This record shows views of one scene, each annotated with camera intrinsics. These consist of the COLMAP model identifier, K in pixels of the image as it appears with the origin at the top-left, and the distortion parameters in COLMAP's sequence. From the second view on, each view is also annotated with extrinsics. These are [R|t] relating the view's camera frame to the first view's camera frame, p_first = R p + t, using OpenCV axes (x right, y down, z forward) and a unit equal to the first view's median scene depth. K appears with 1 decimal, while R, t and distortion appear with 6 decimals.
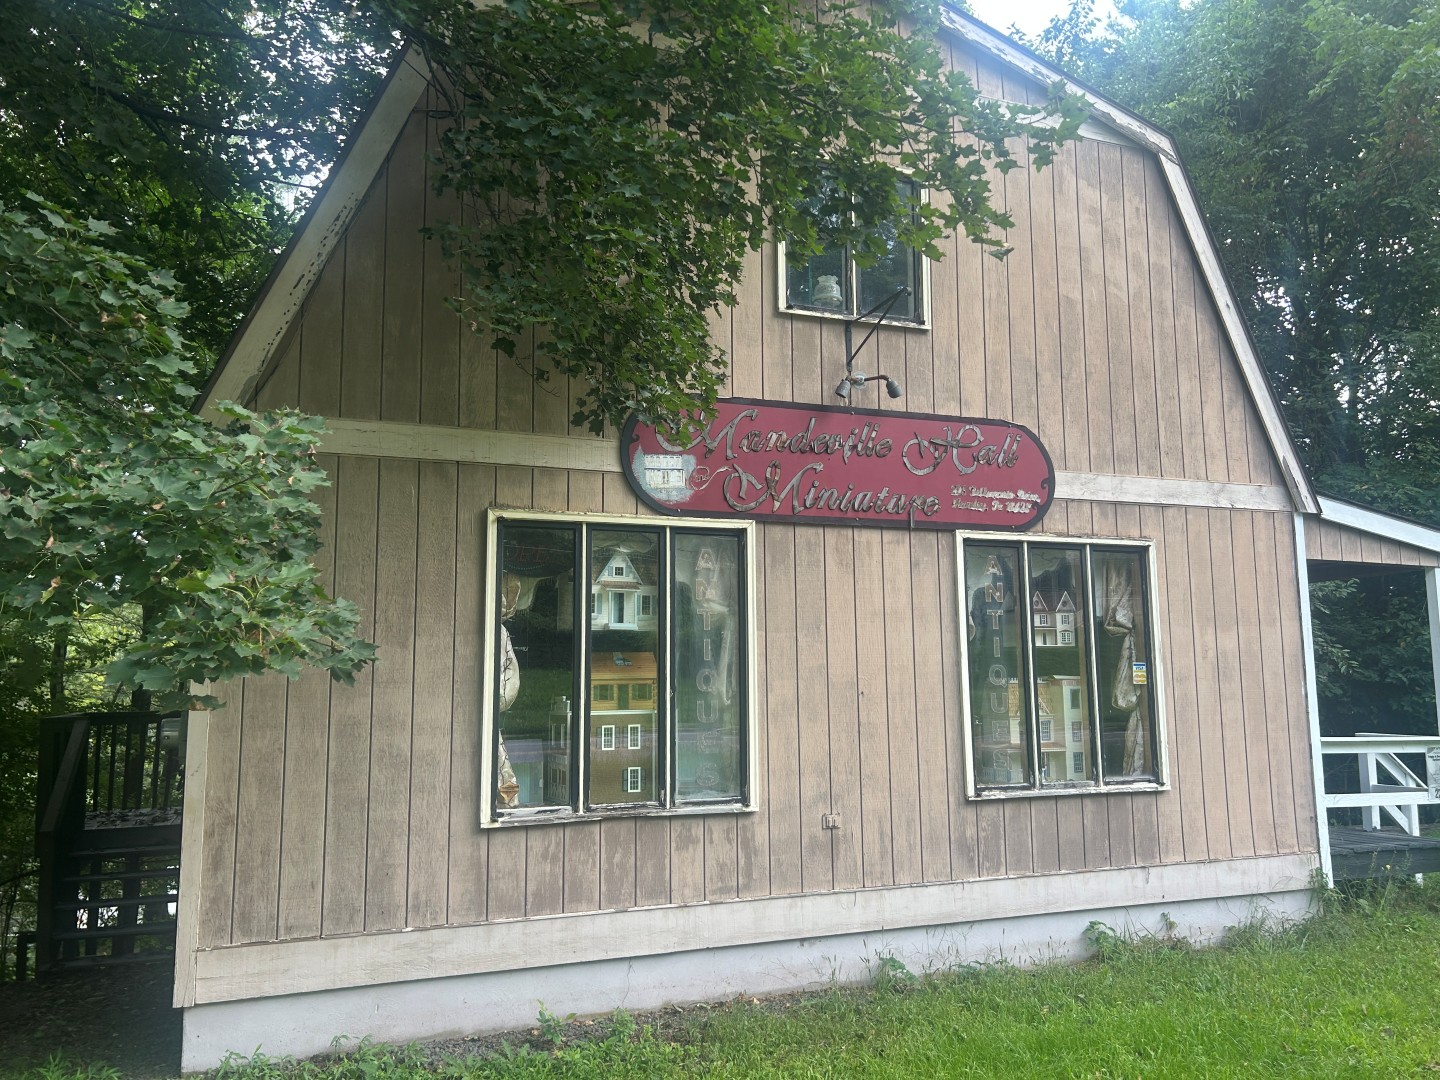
lens RADIAL K [[1108.6, 0, 720.0], [0, 1108.6, 542.3], [0, 0, 1]] dist [0.067079, -0.082603]
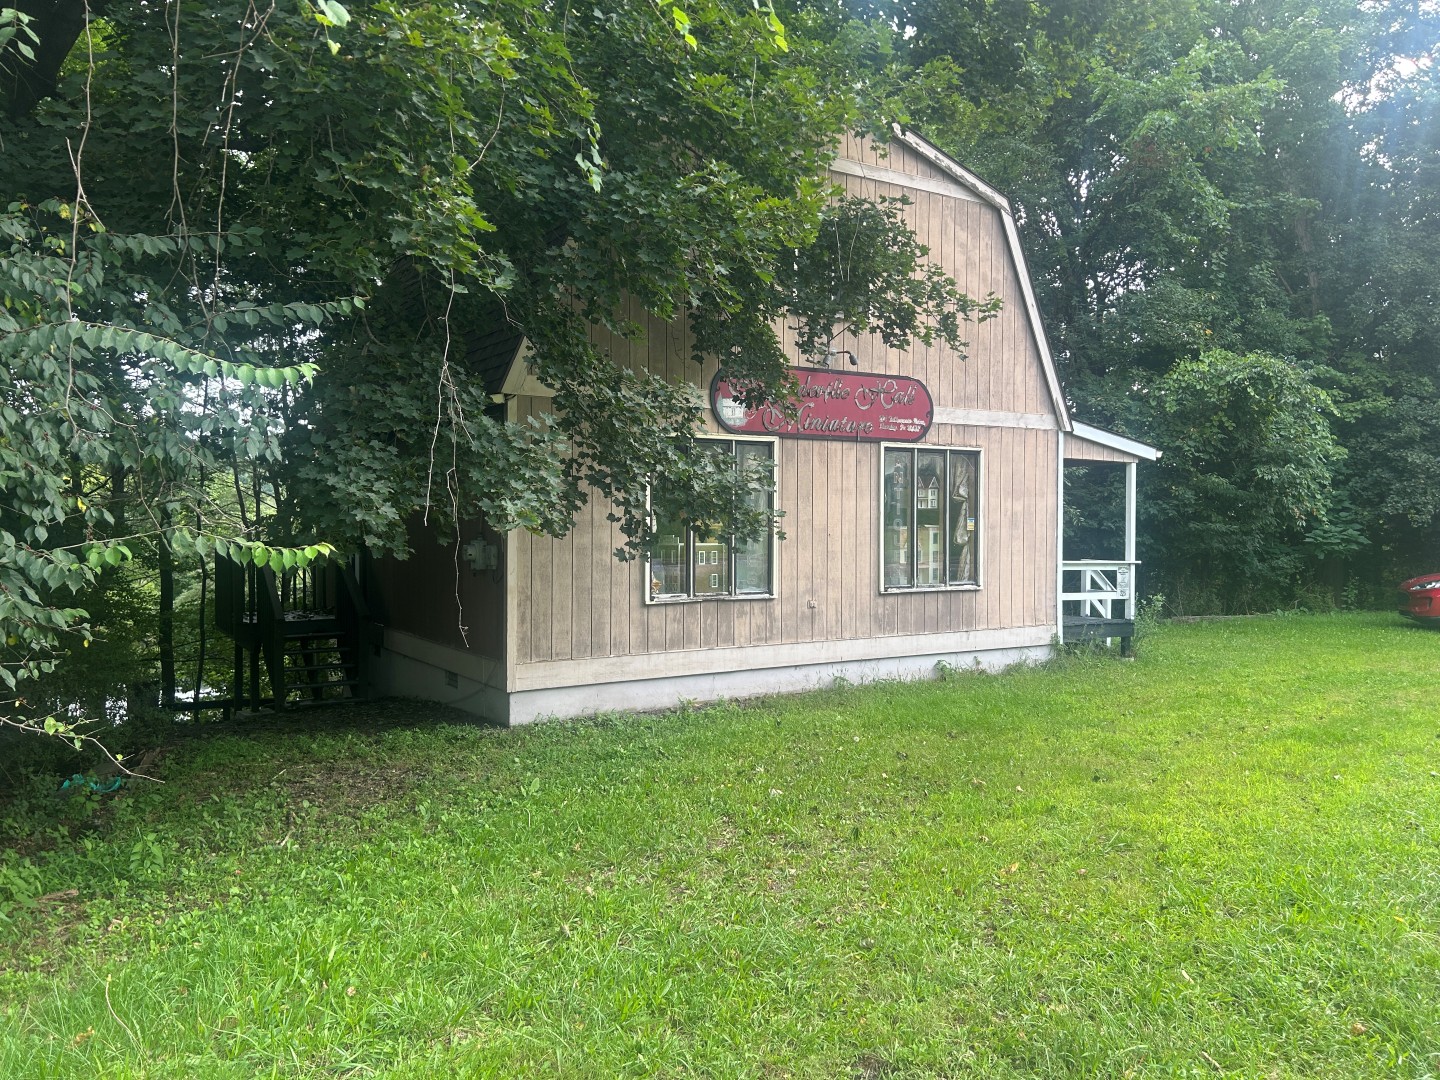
lens RADIAL K [[1108.6, 0, 712.6], [0, 1108.6, 540.4], [0, 0, 1]] dist [0.067079, -0.082603]
pose [[0.981780, 0.008729, 0.189823, -0.377134], [-0.035897, 0.989478, 0.140162, -0.093201], [-0.186602, -0.144422, 0.971762, -0.664453]]
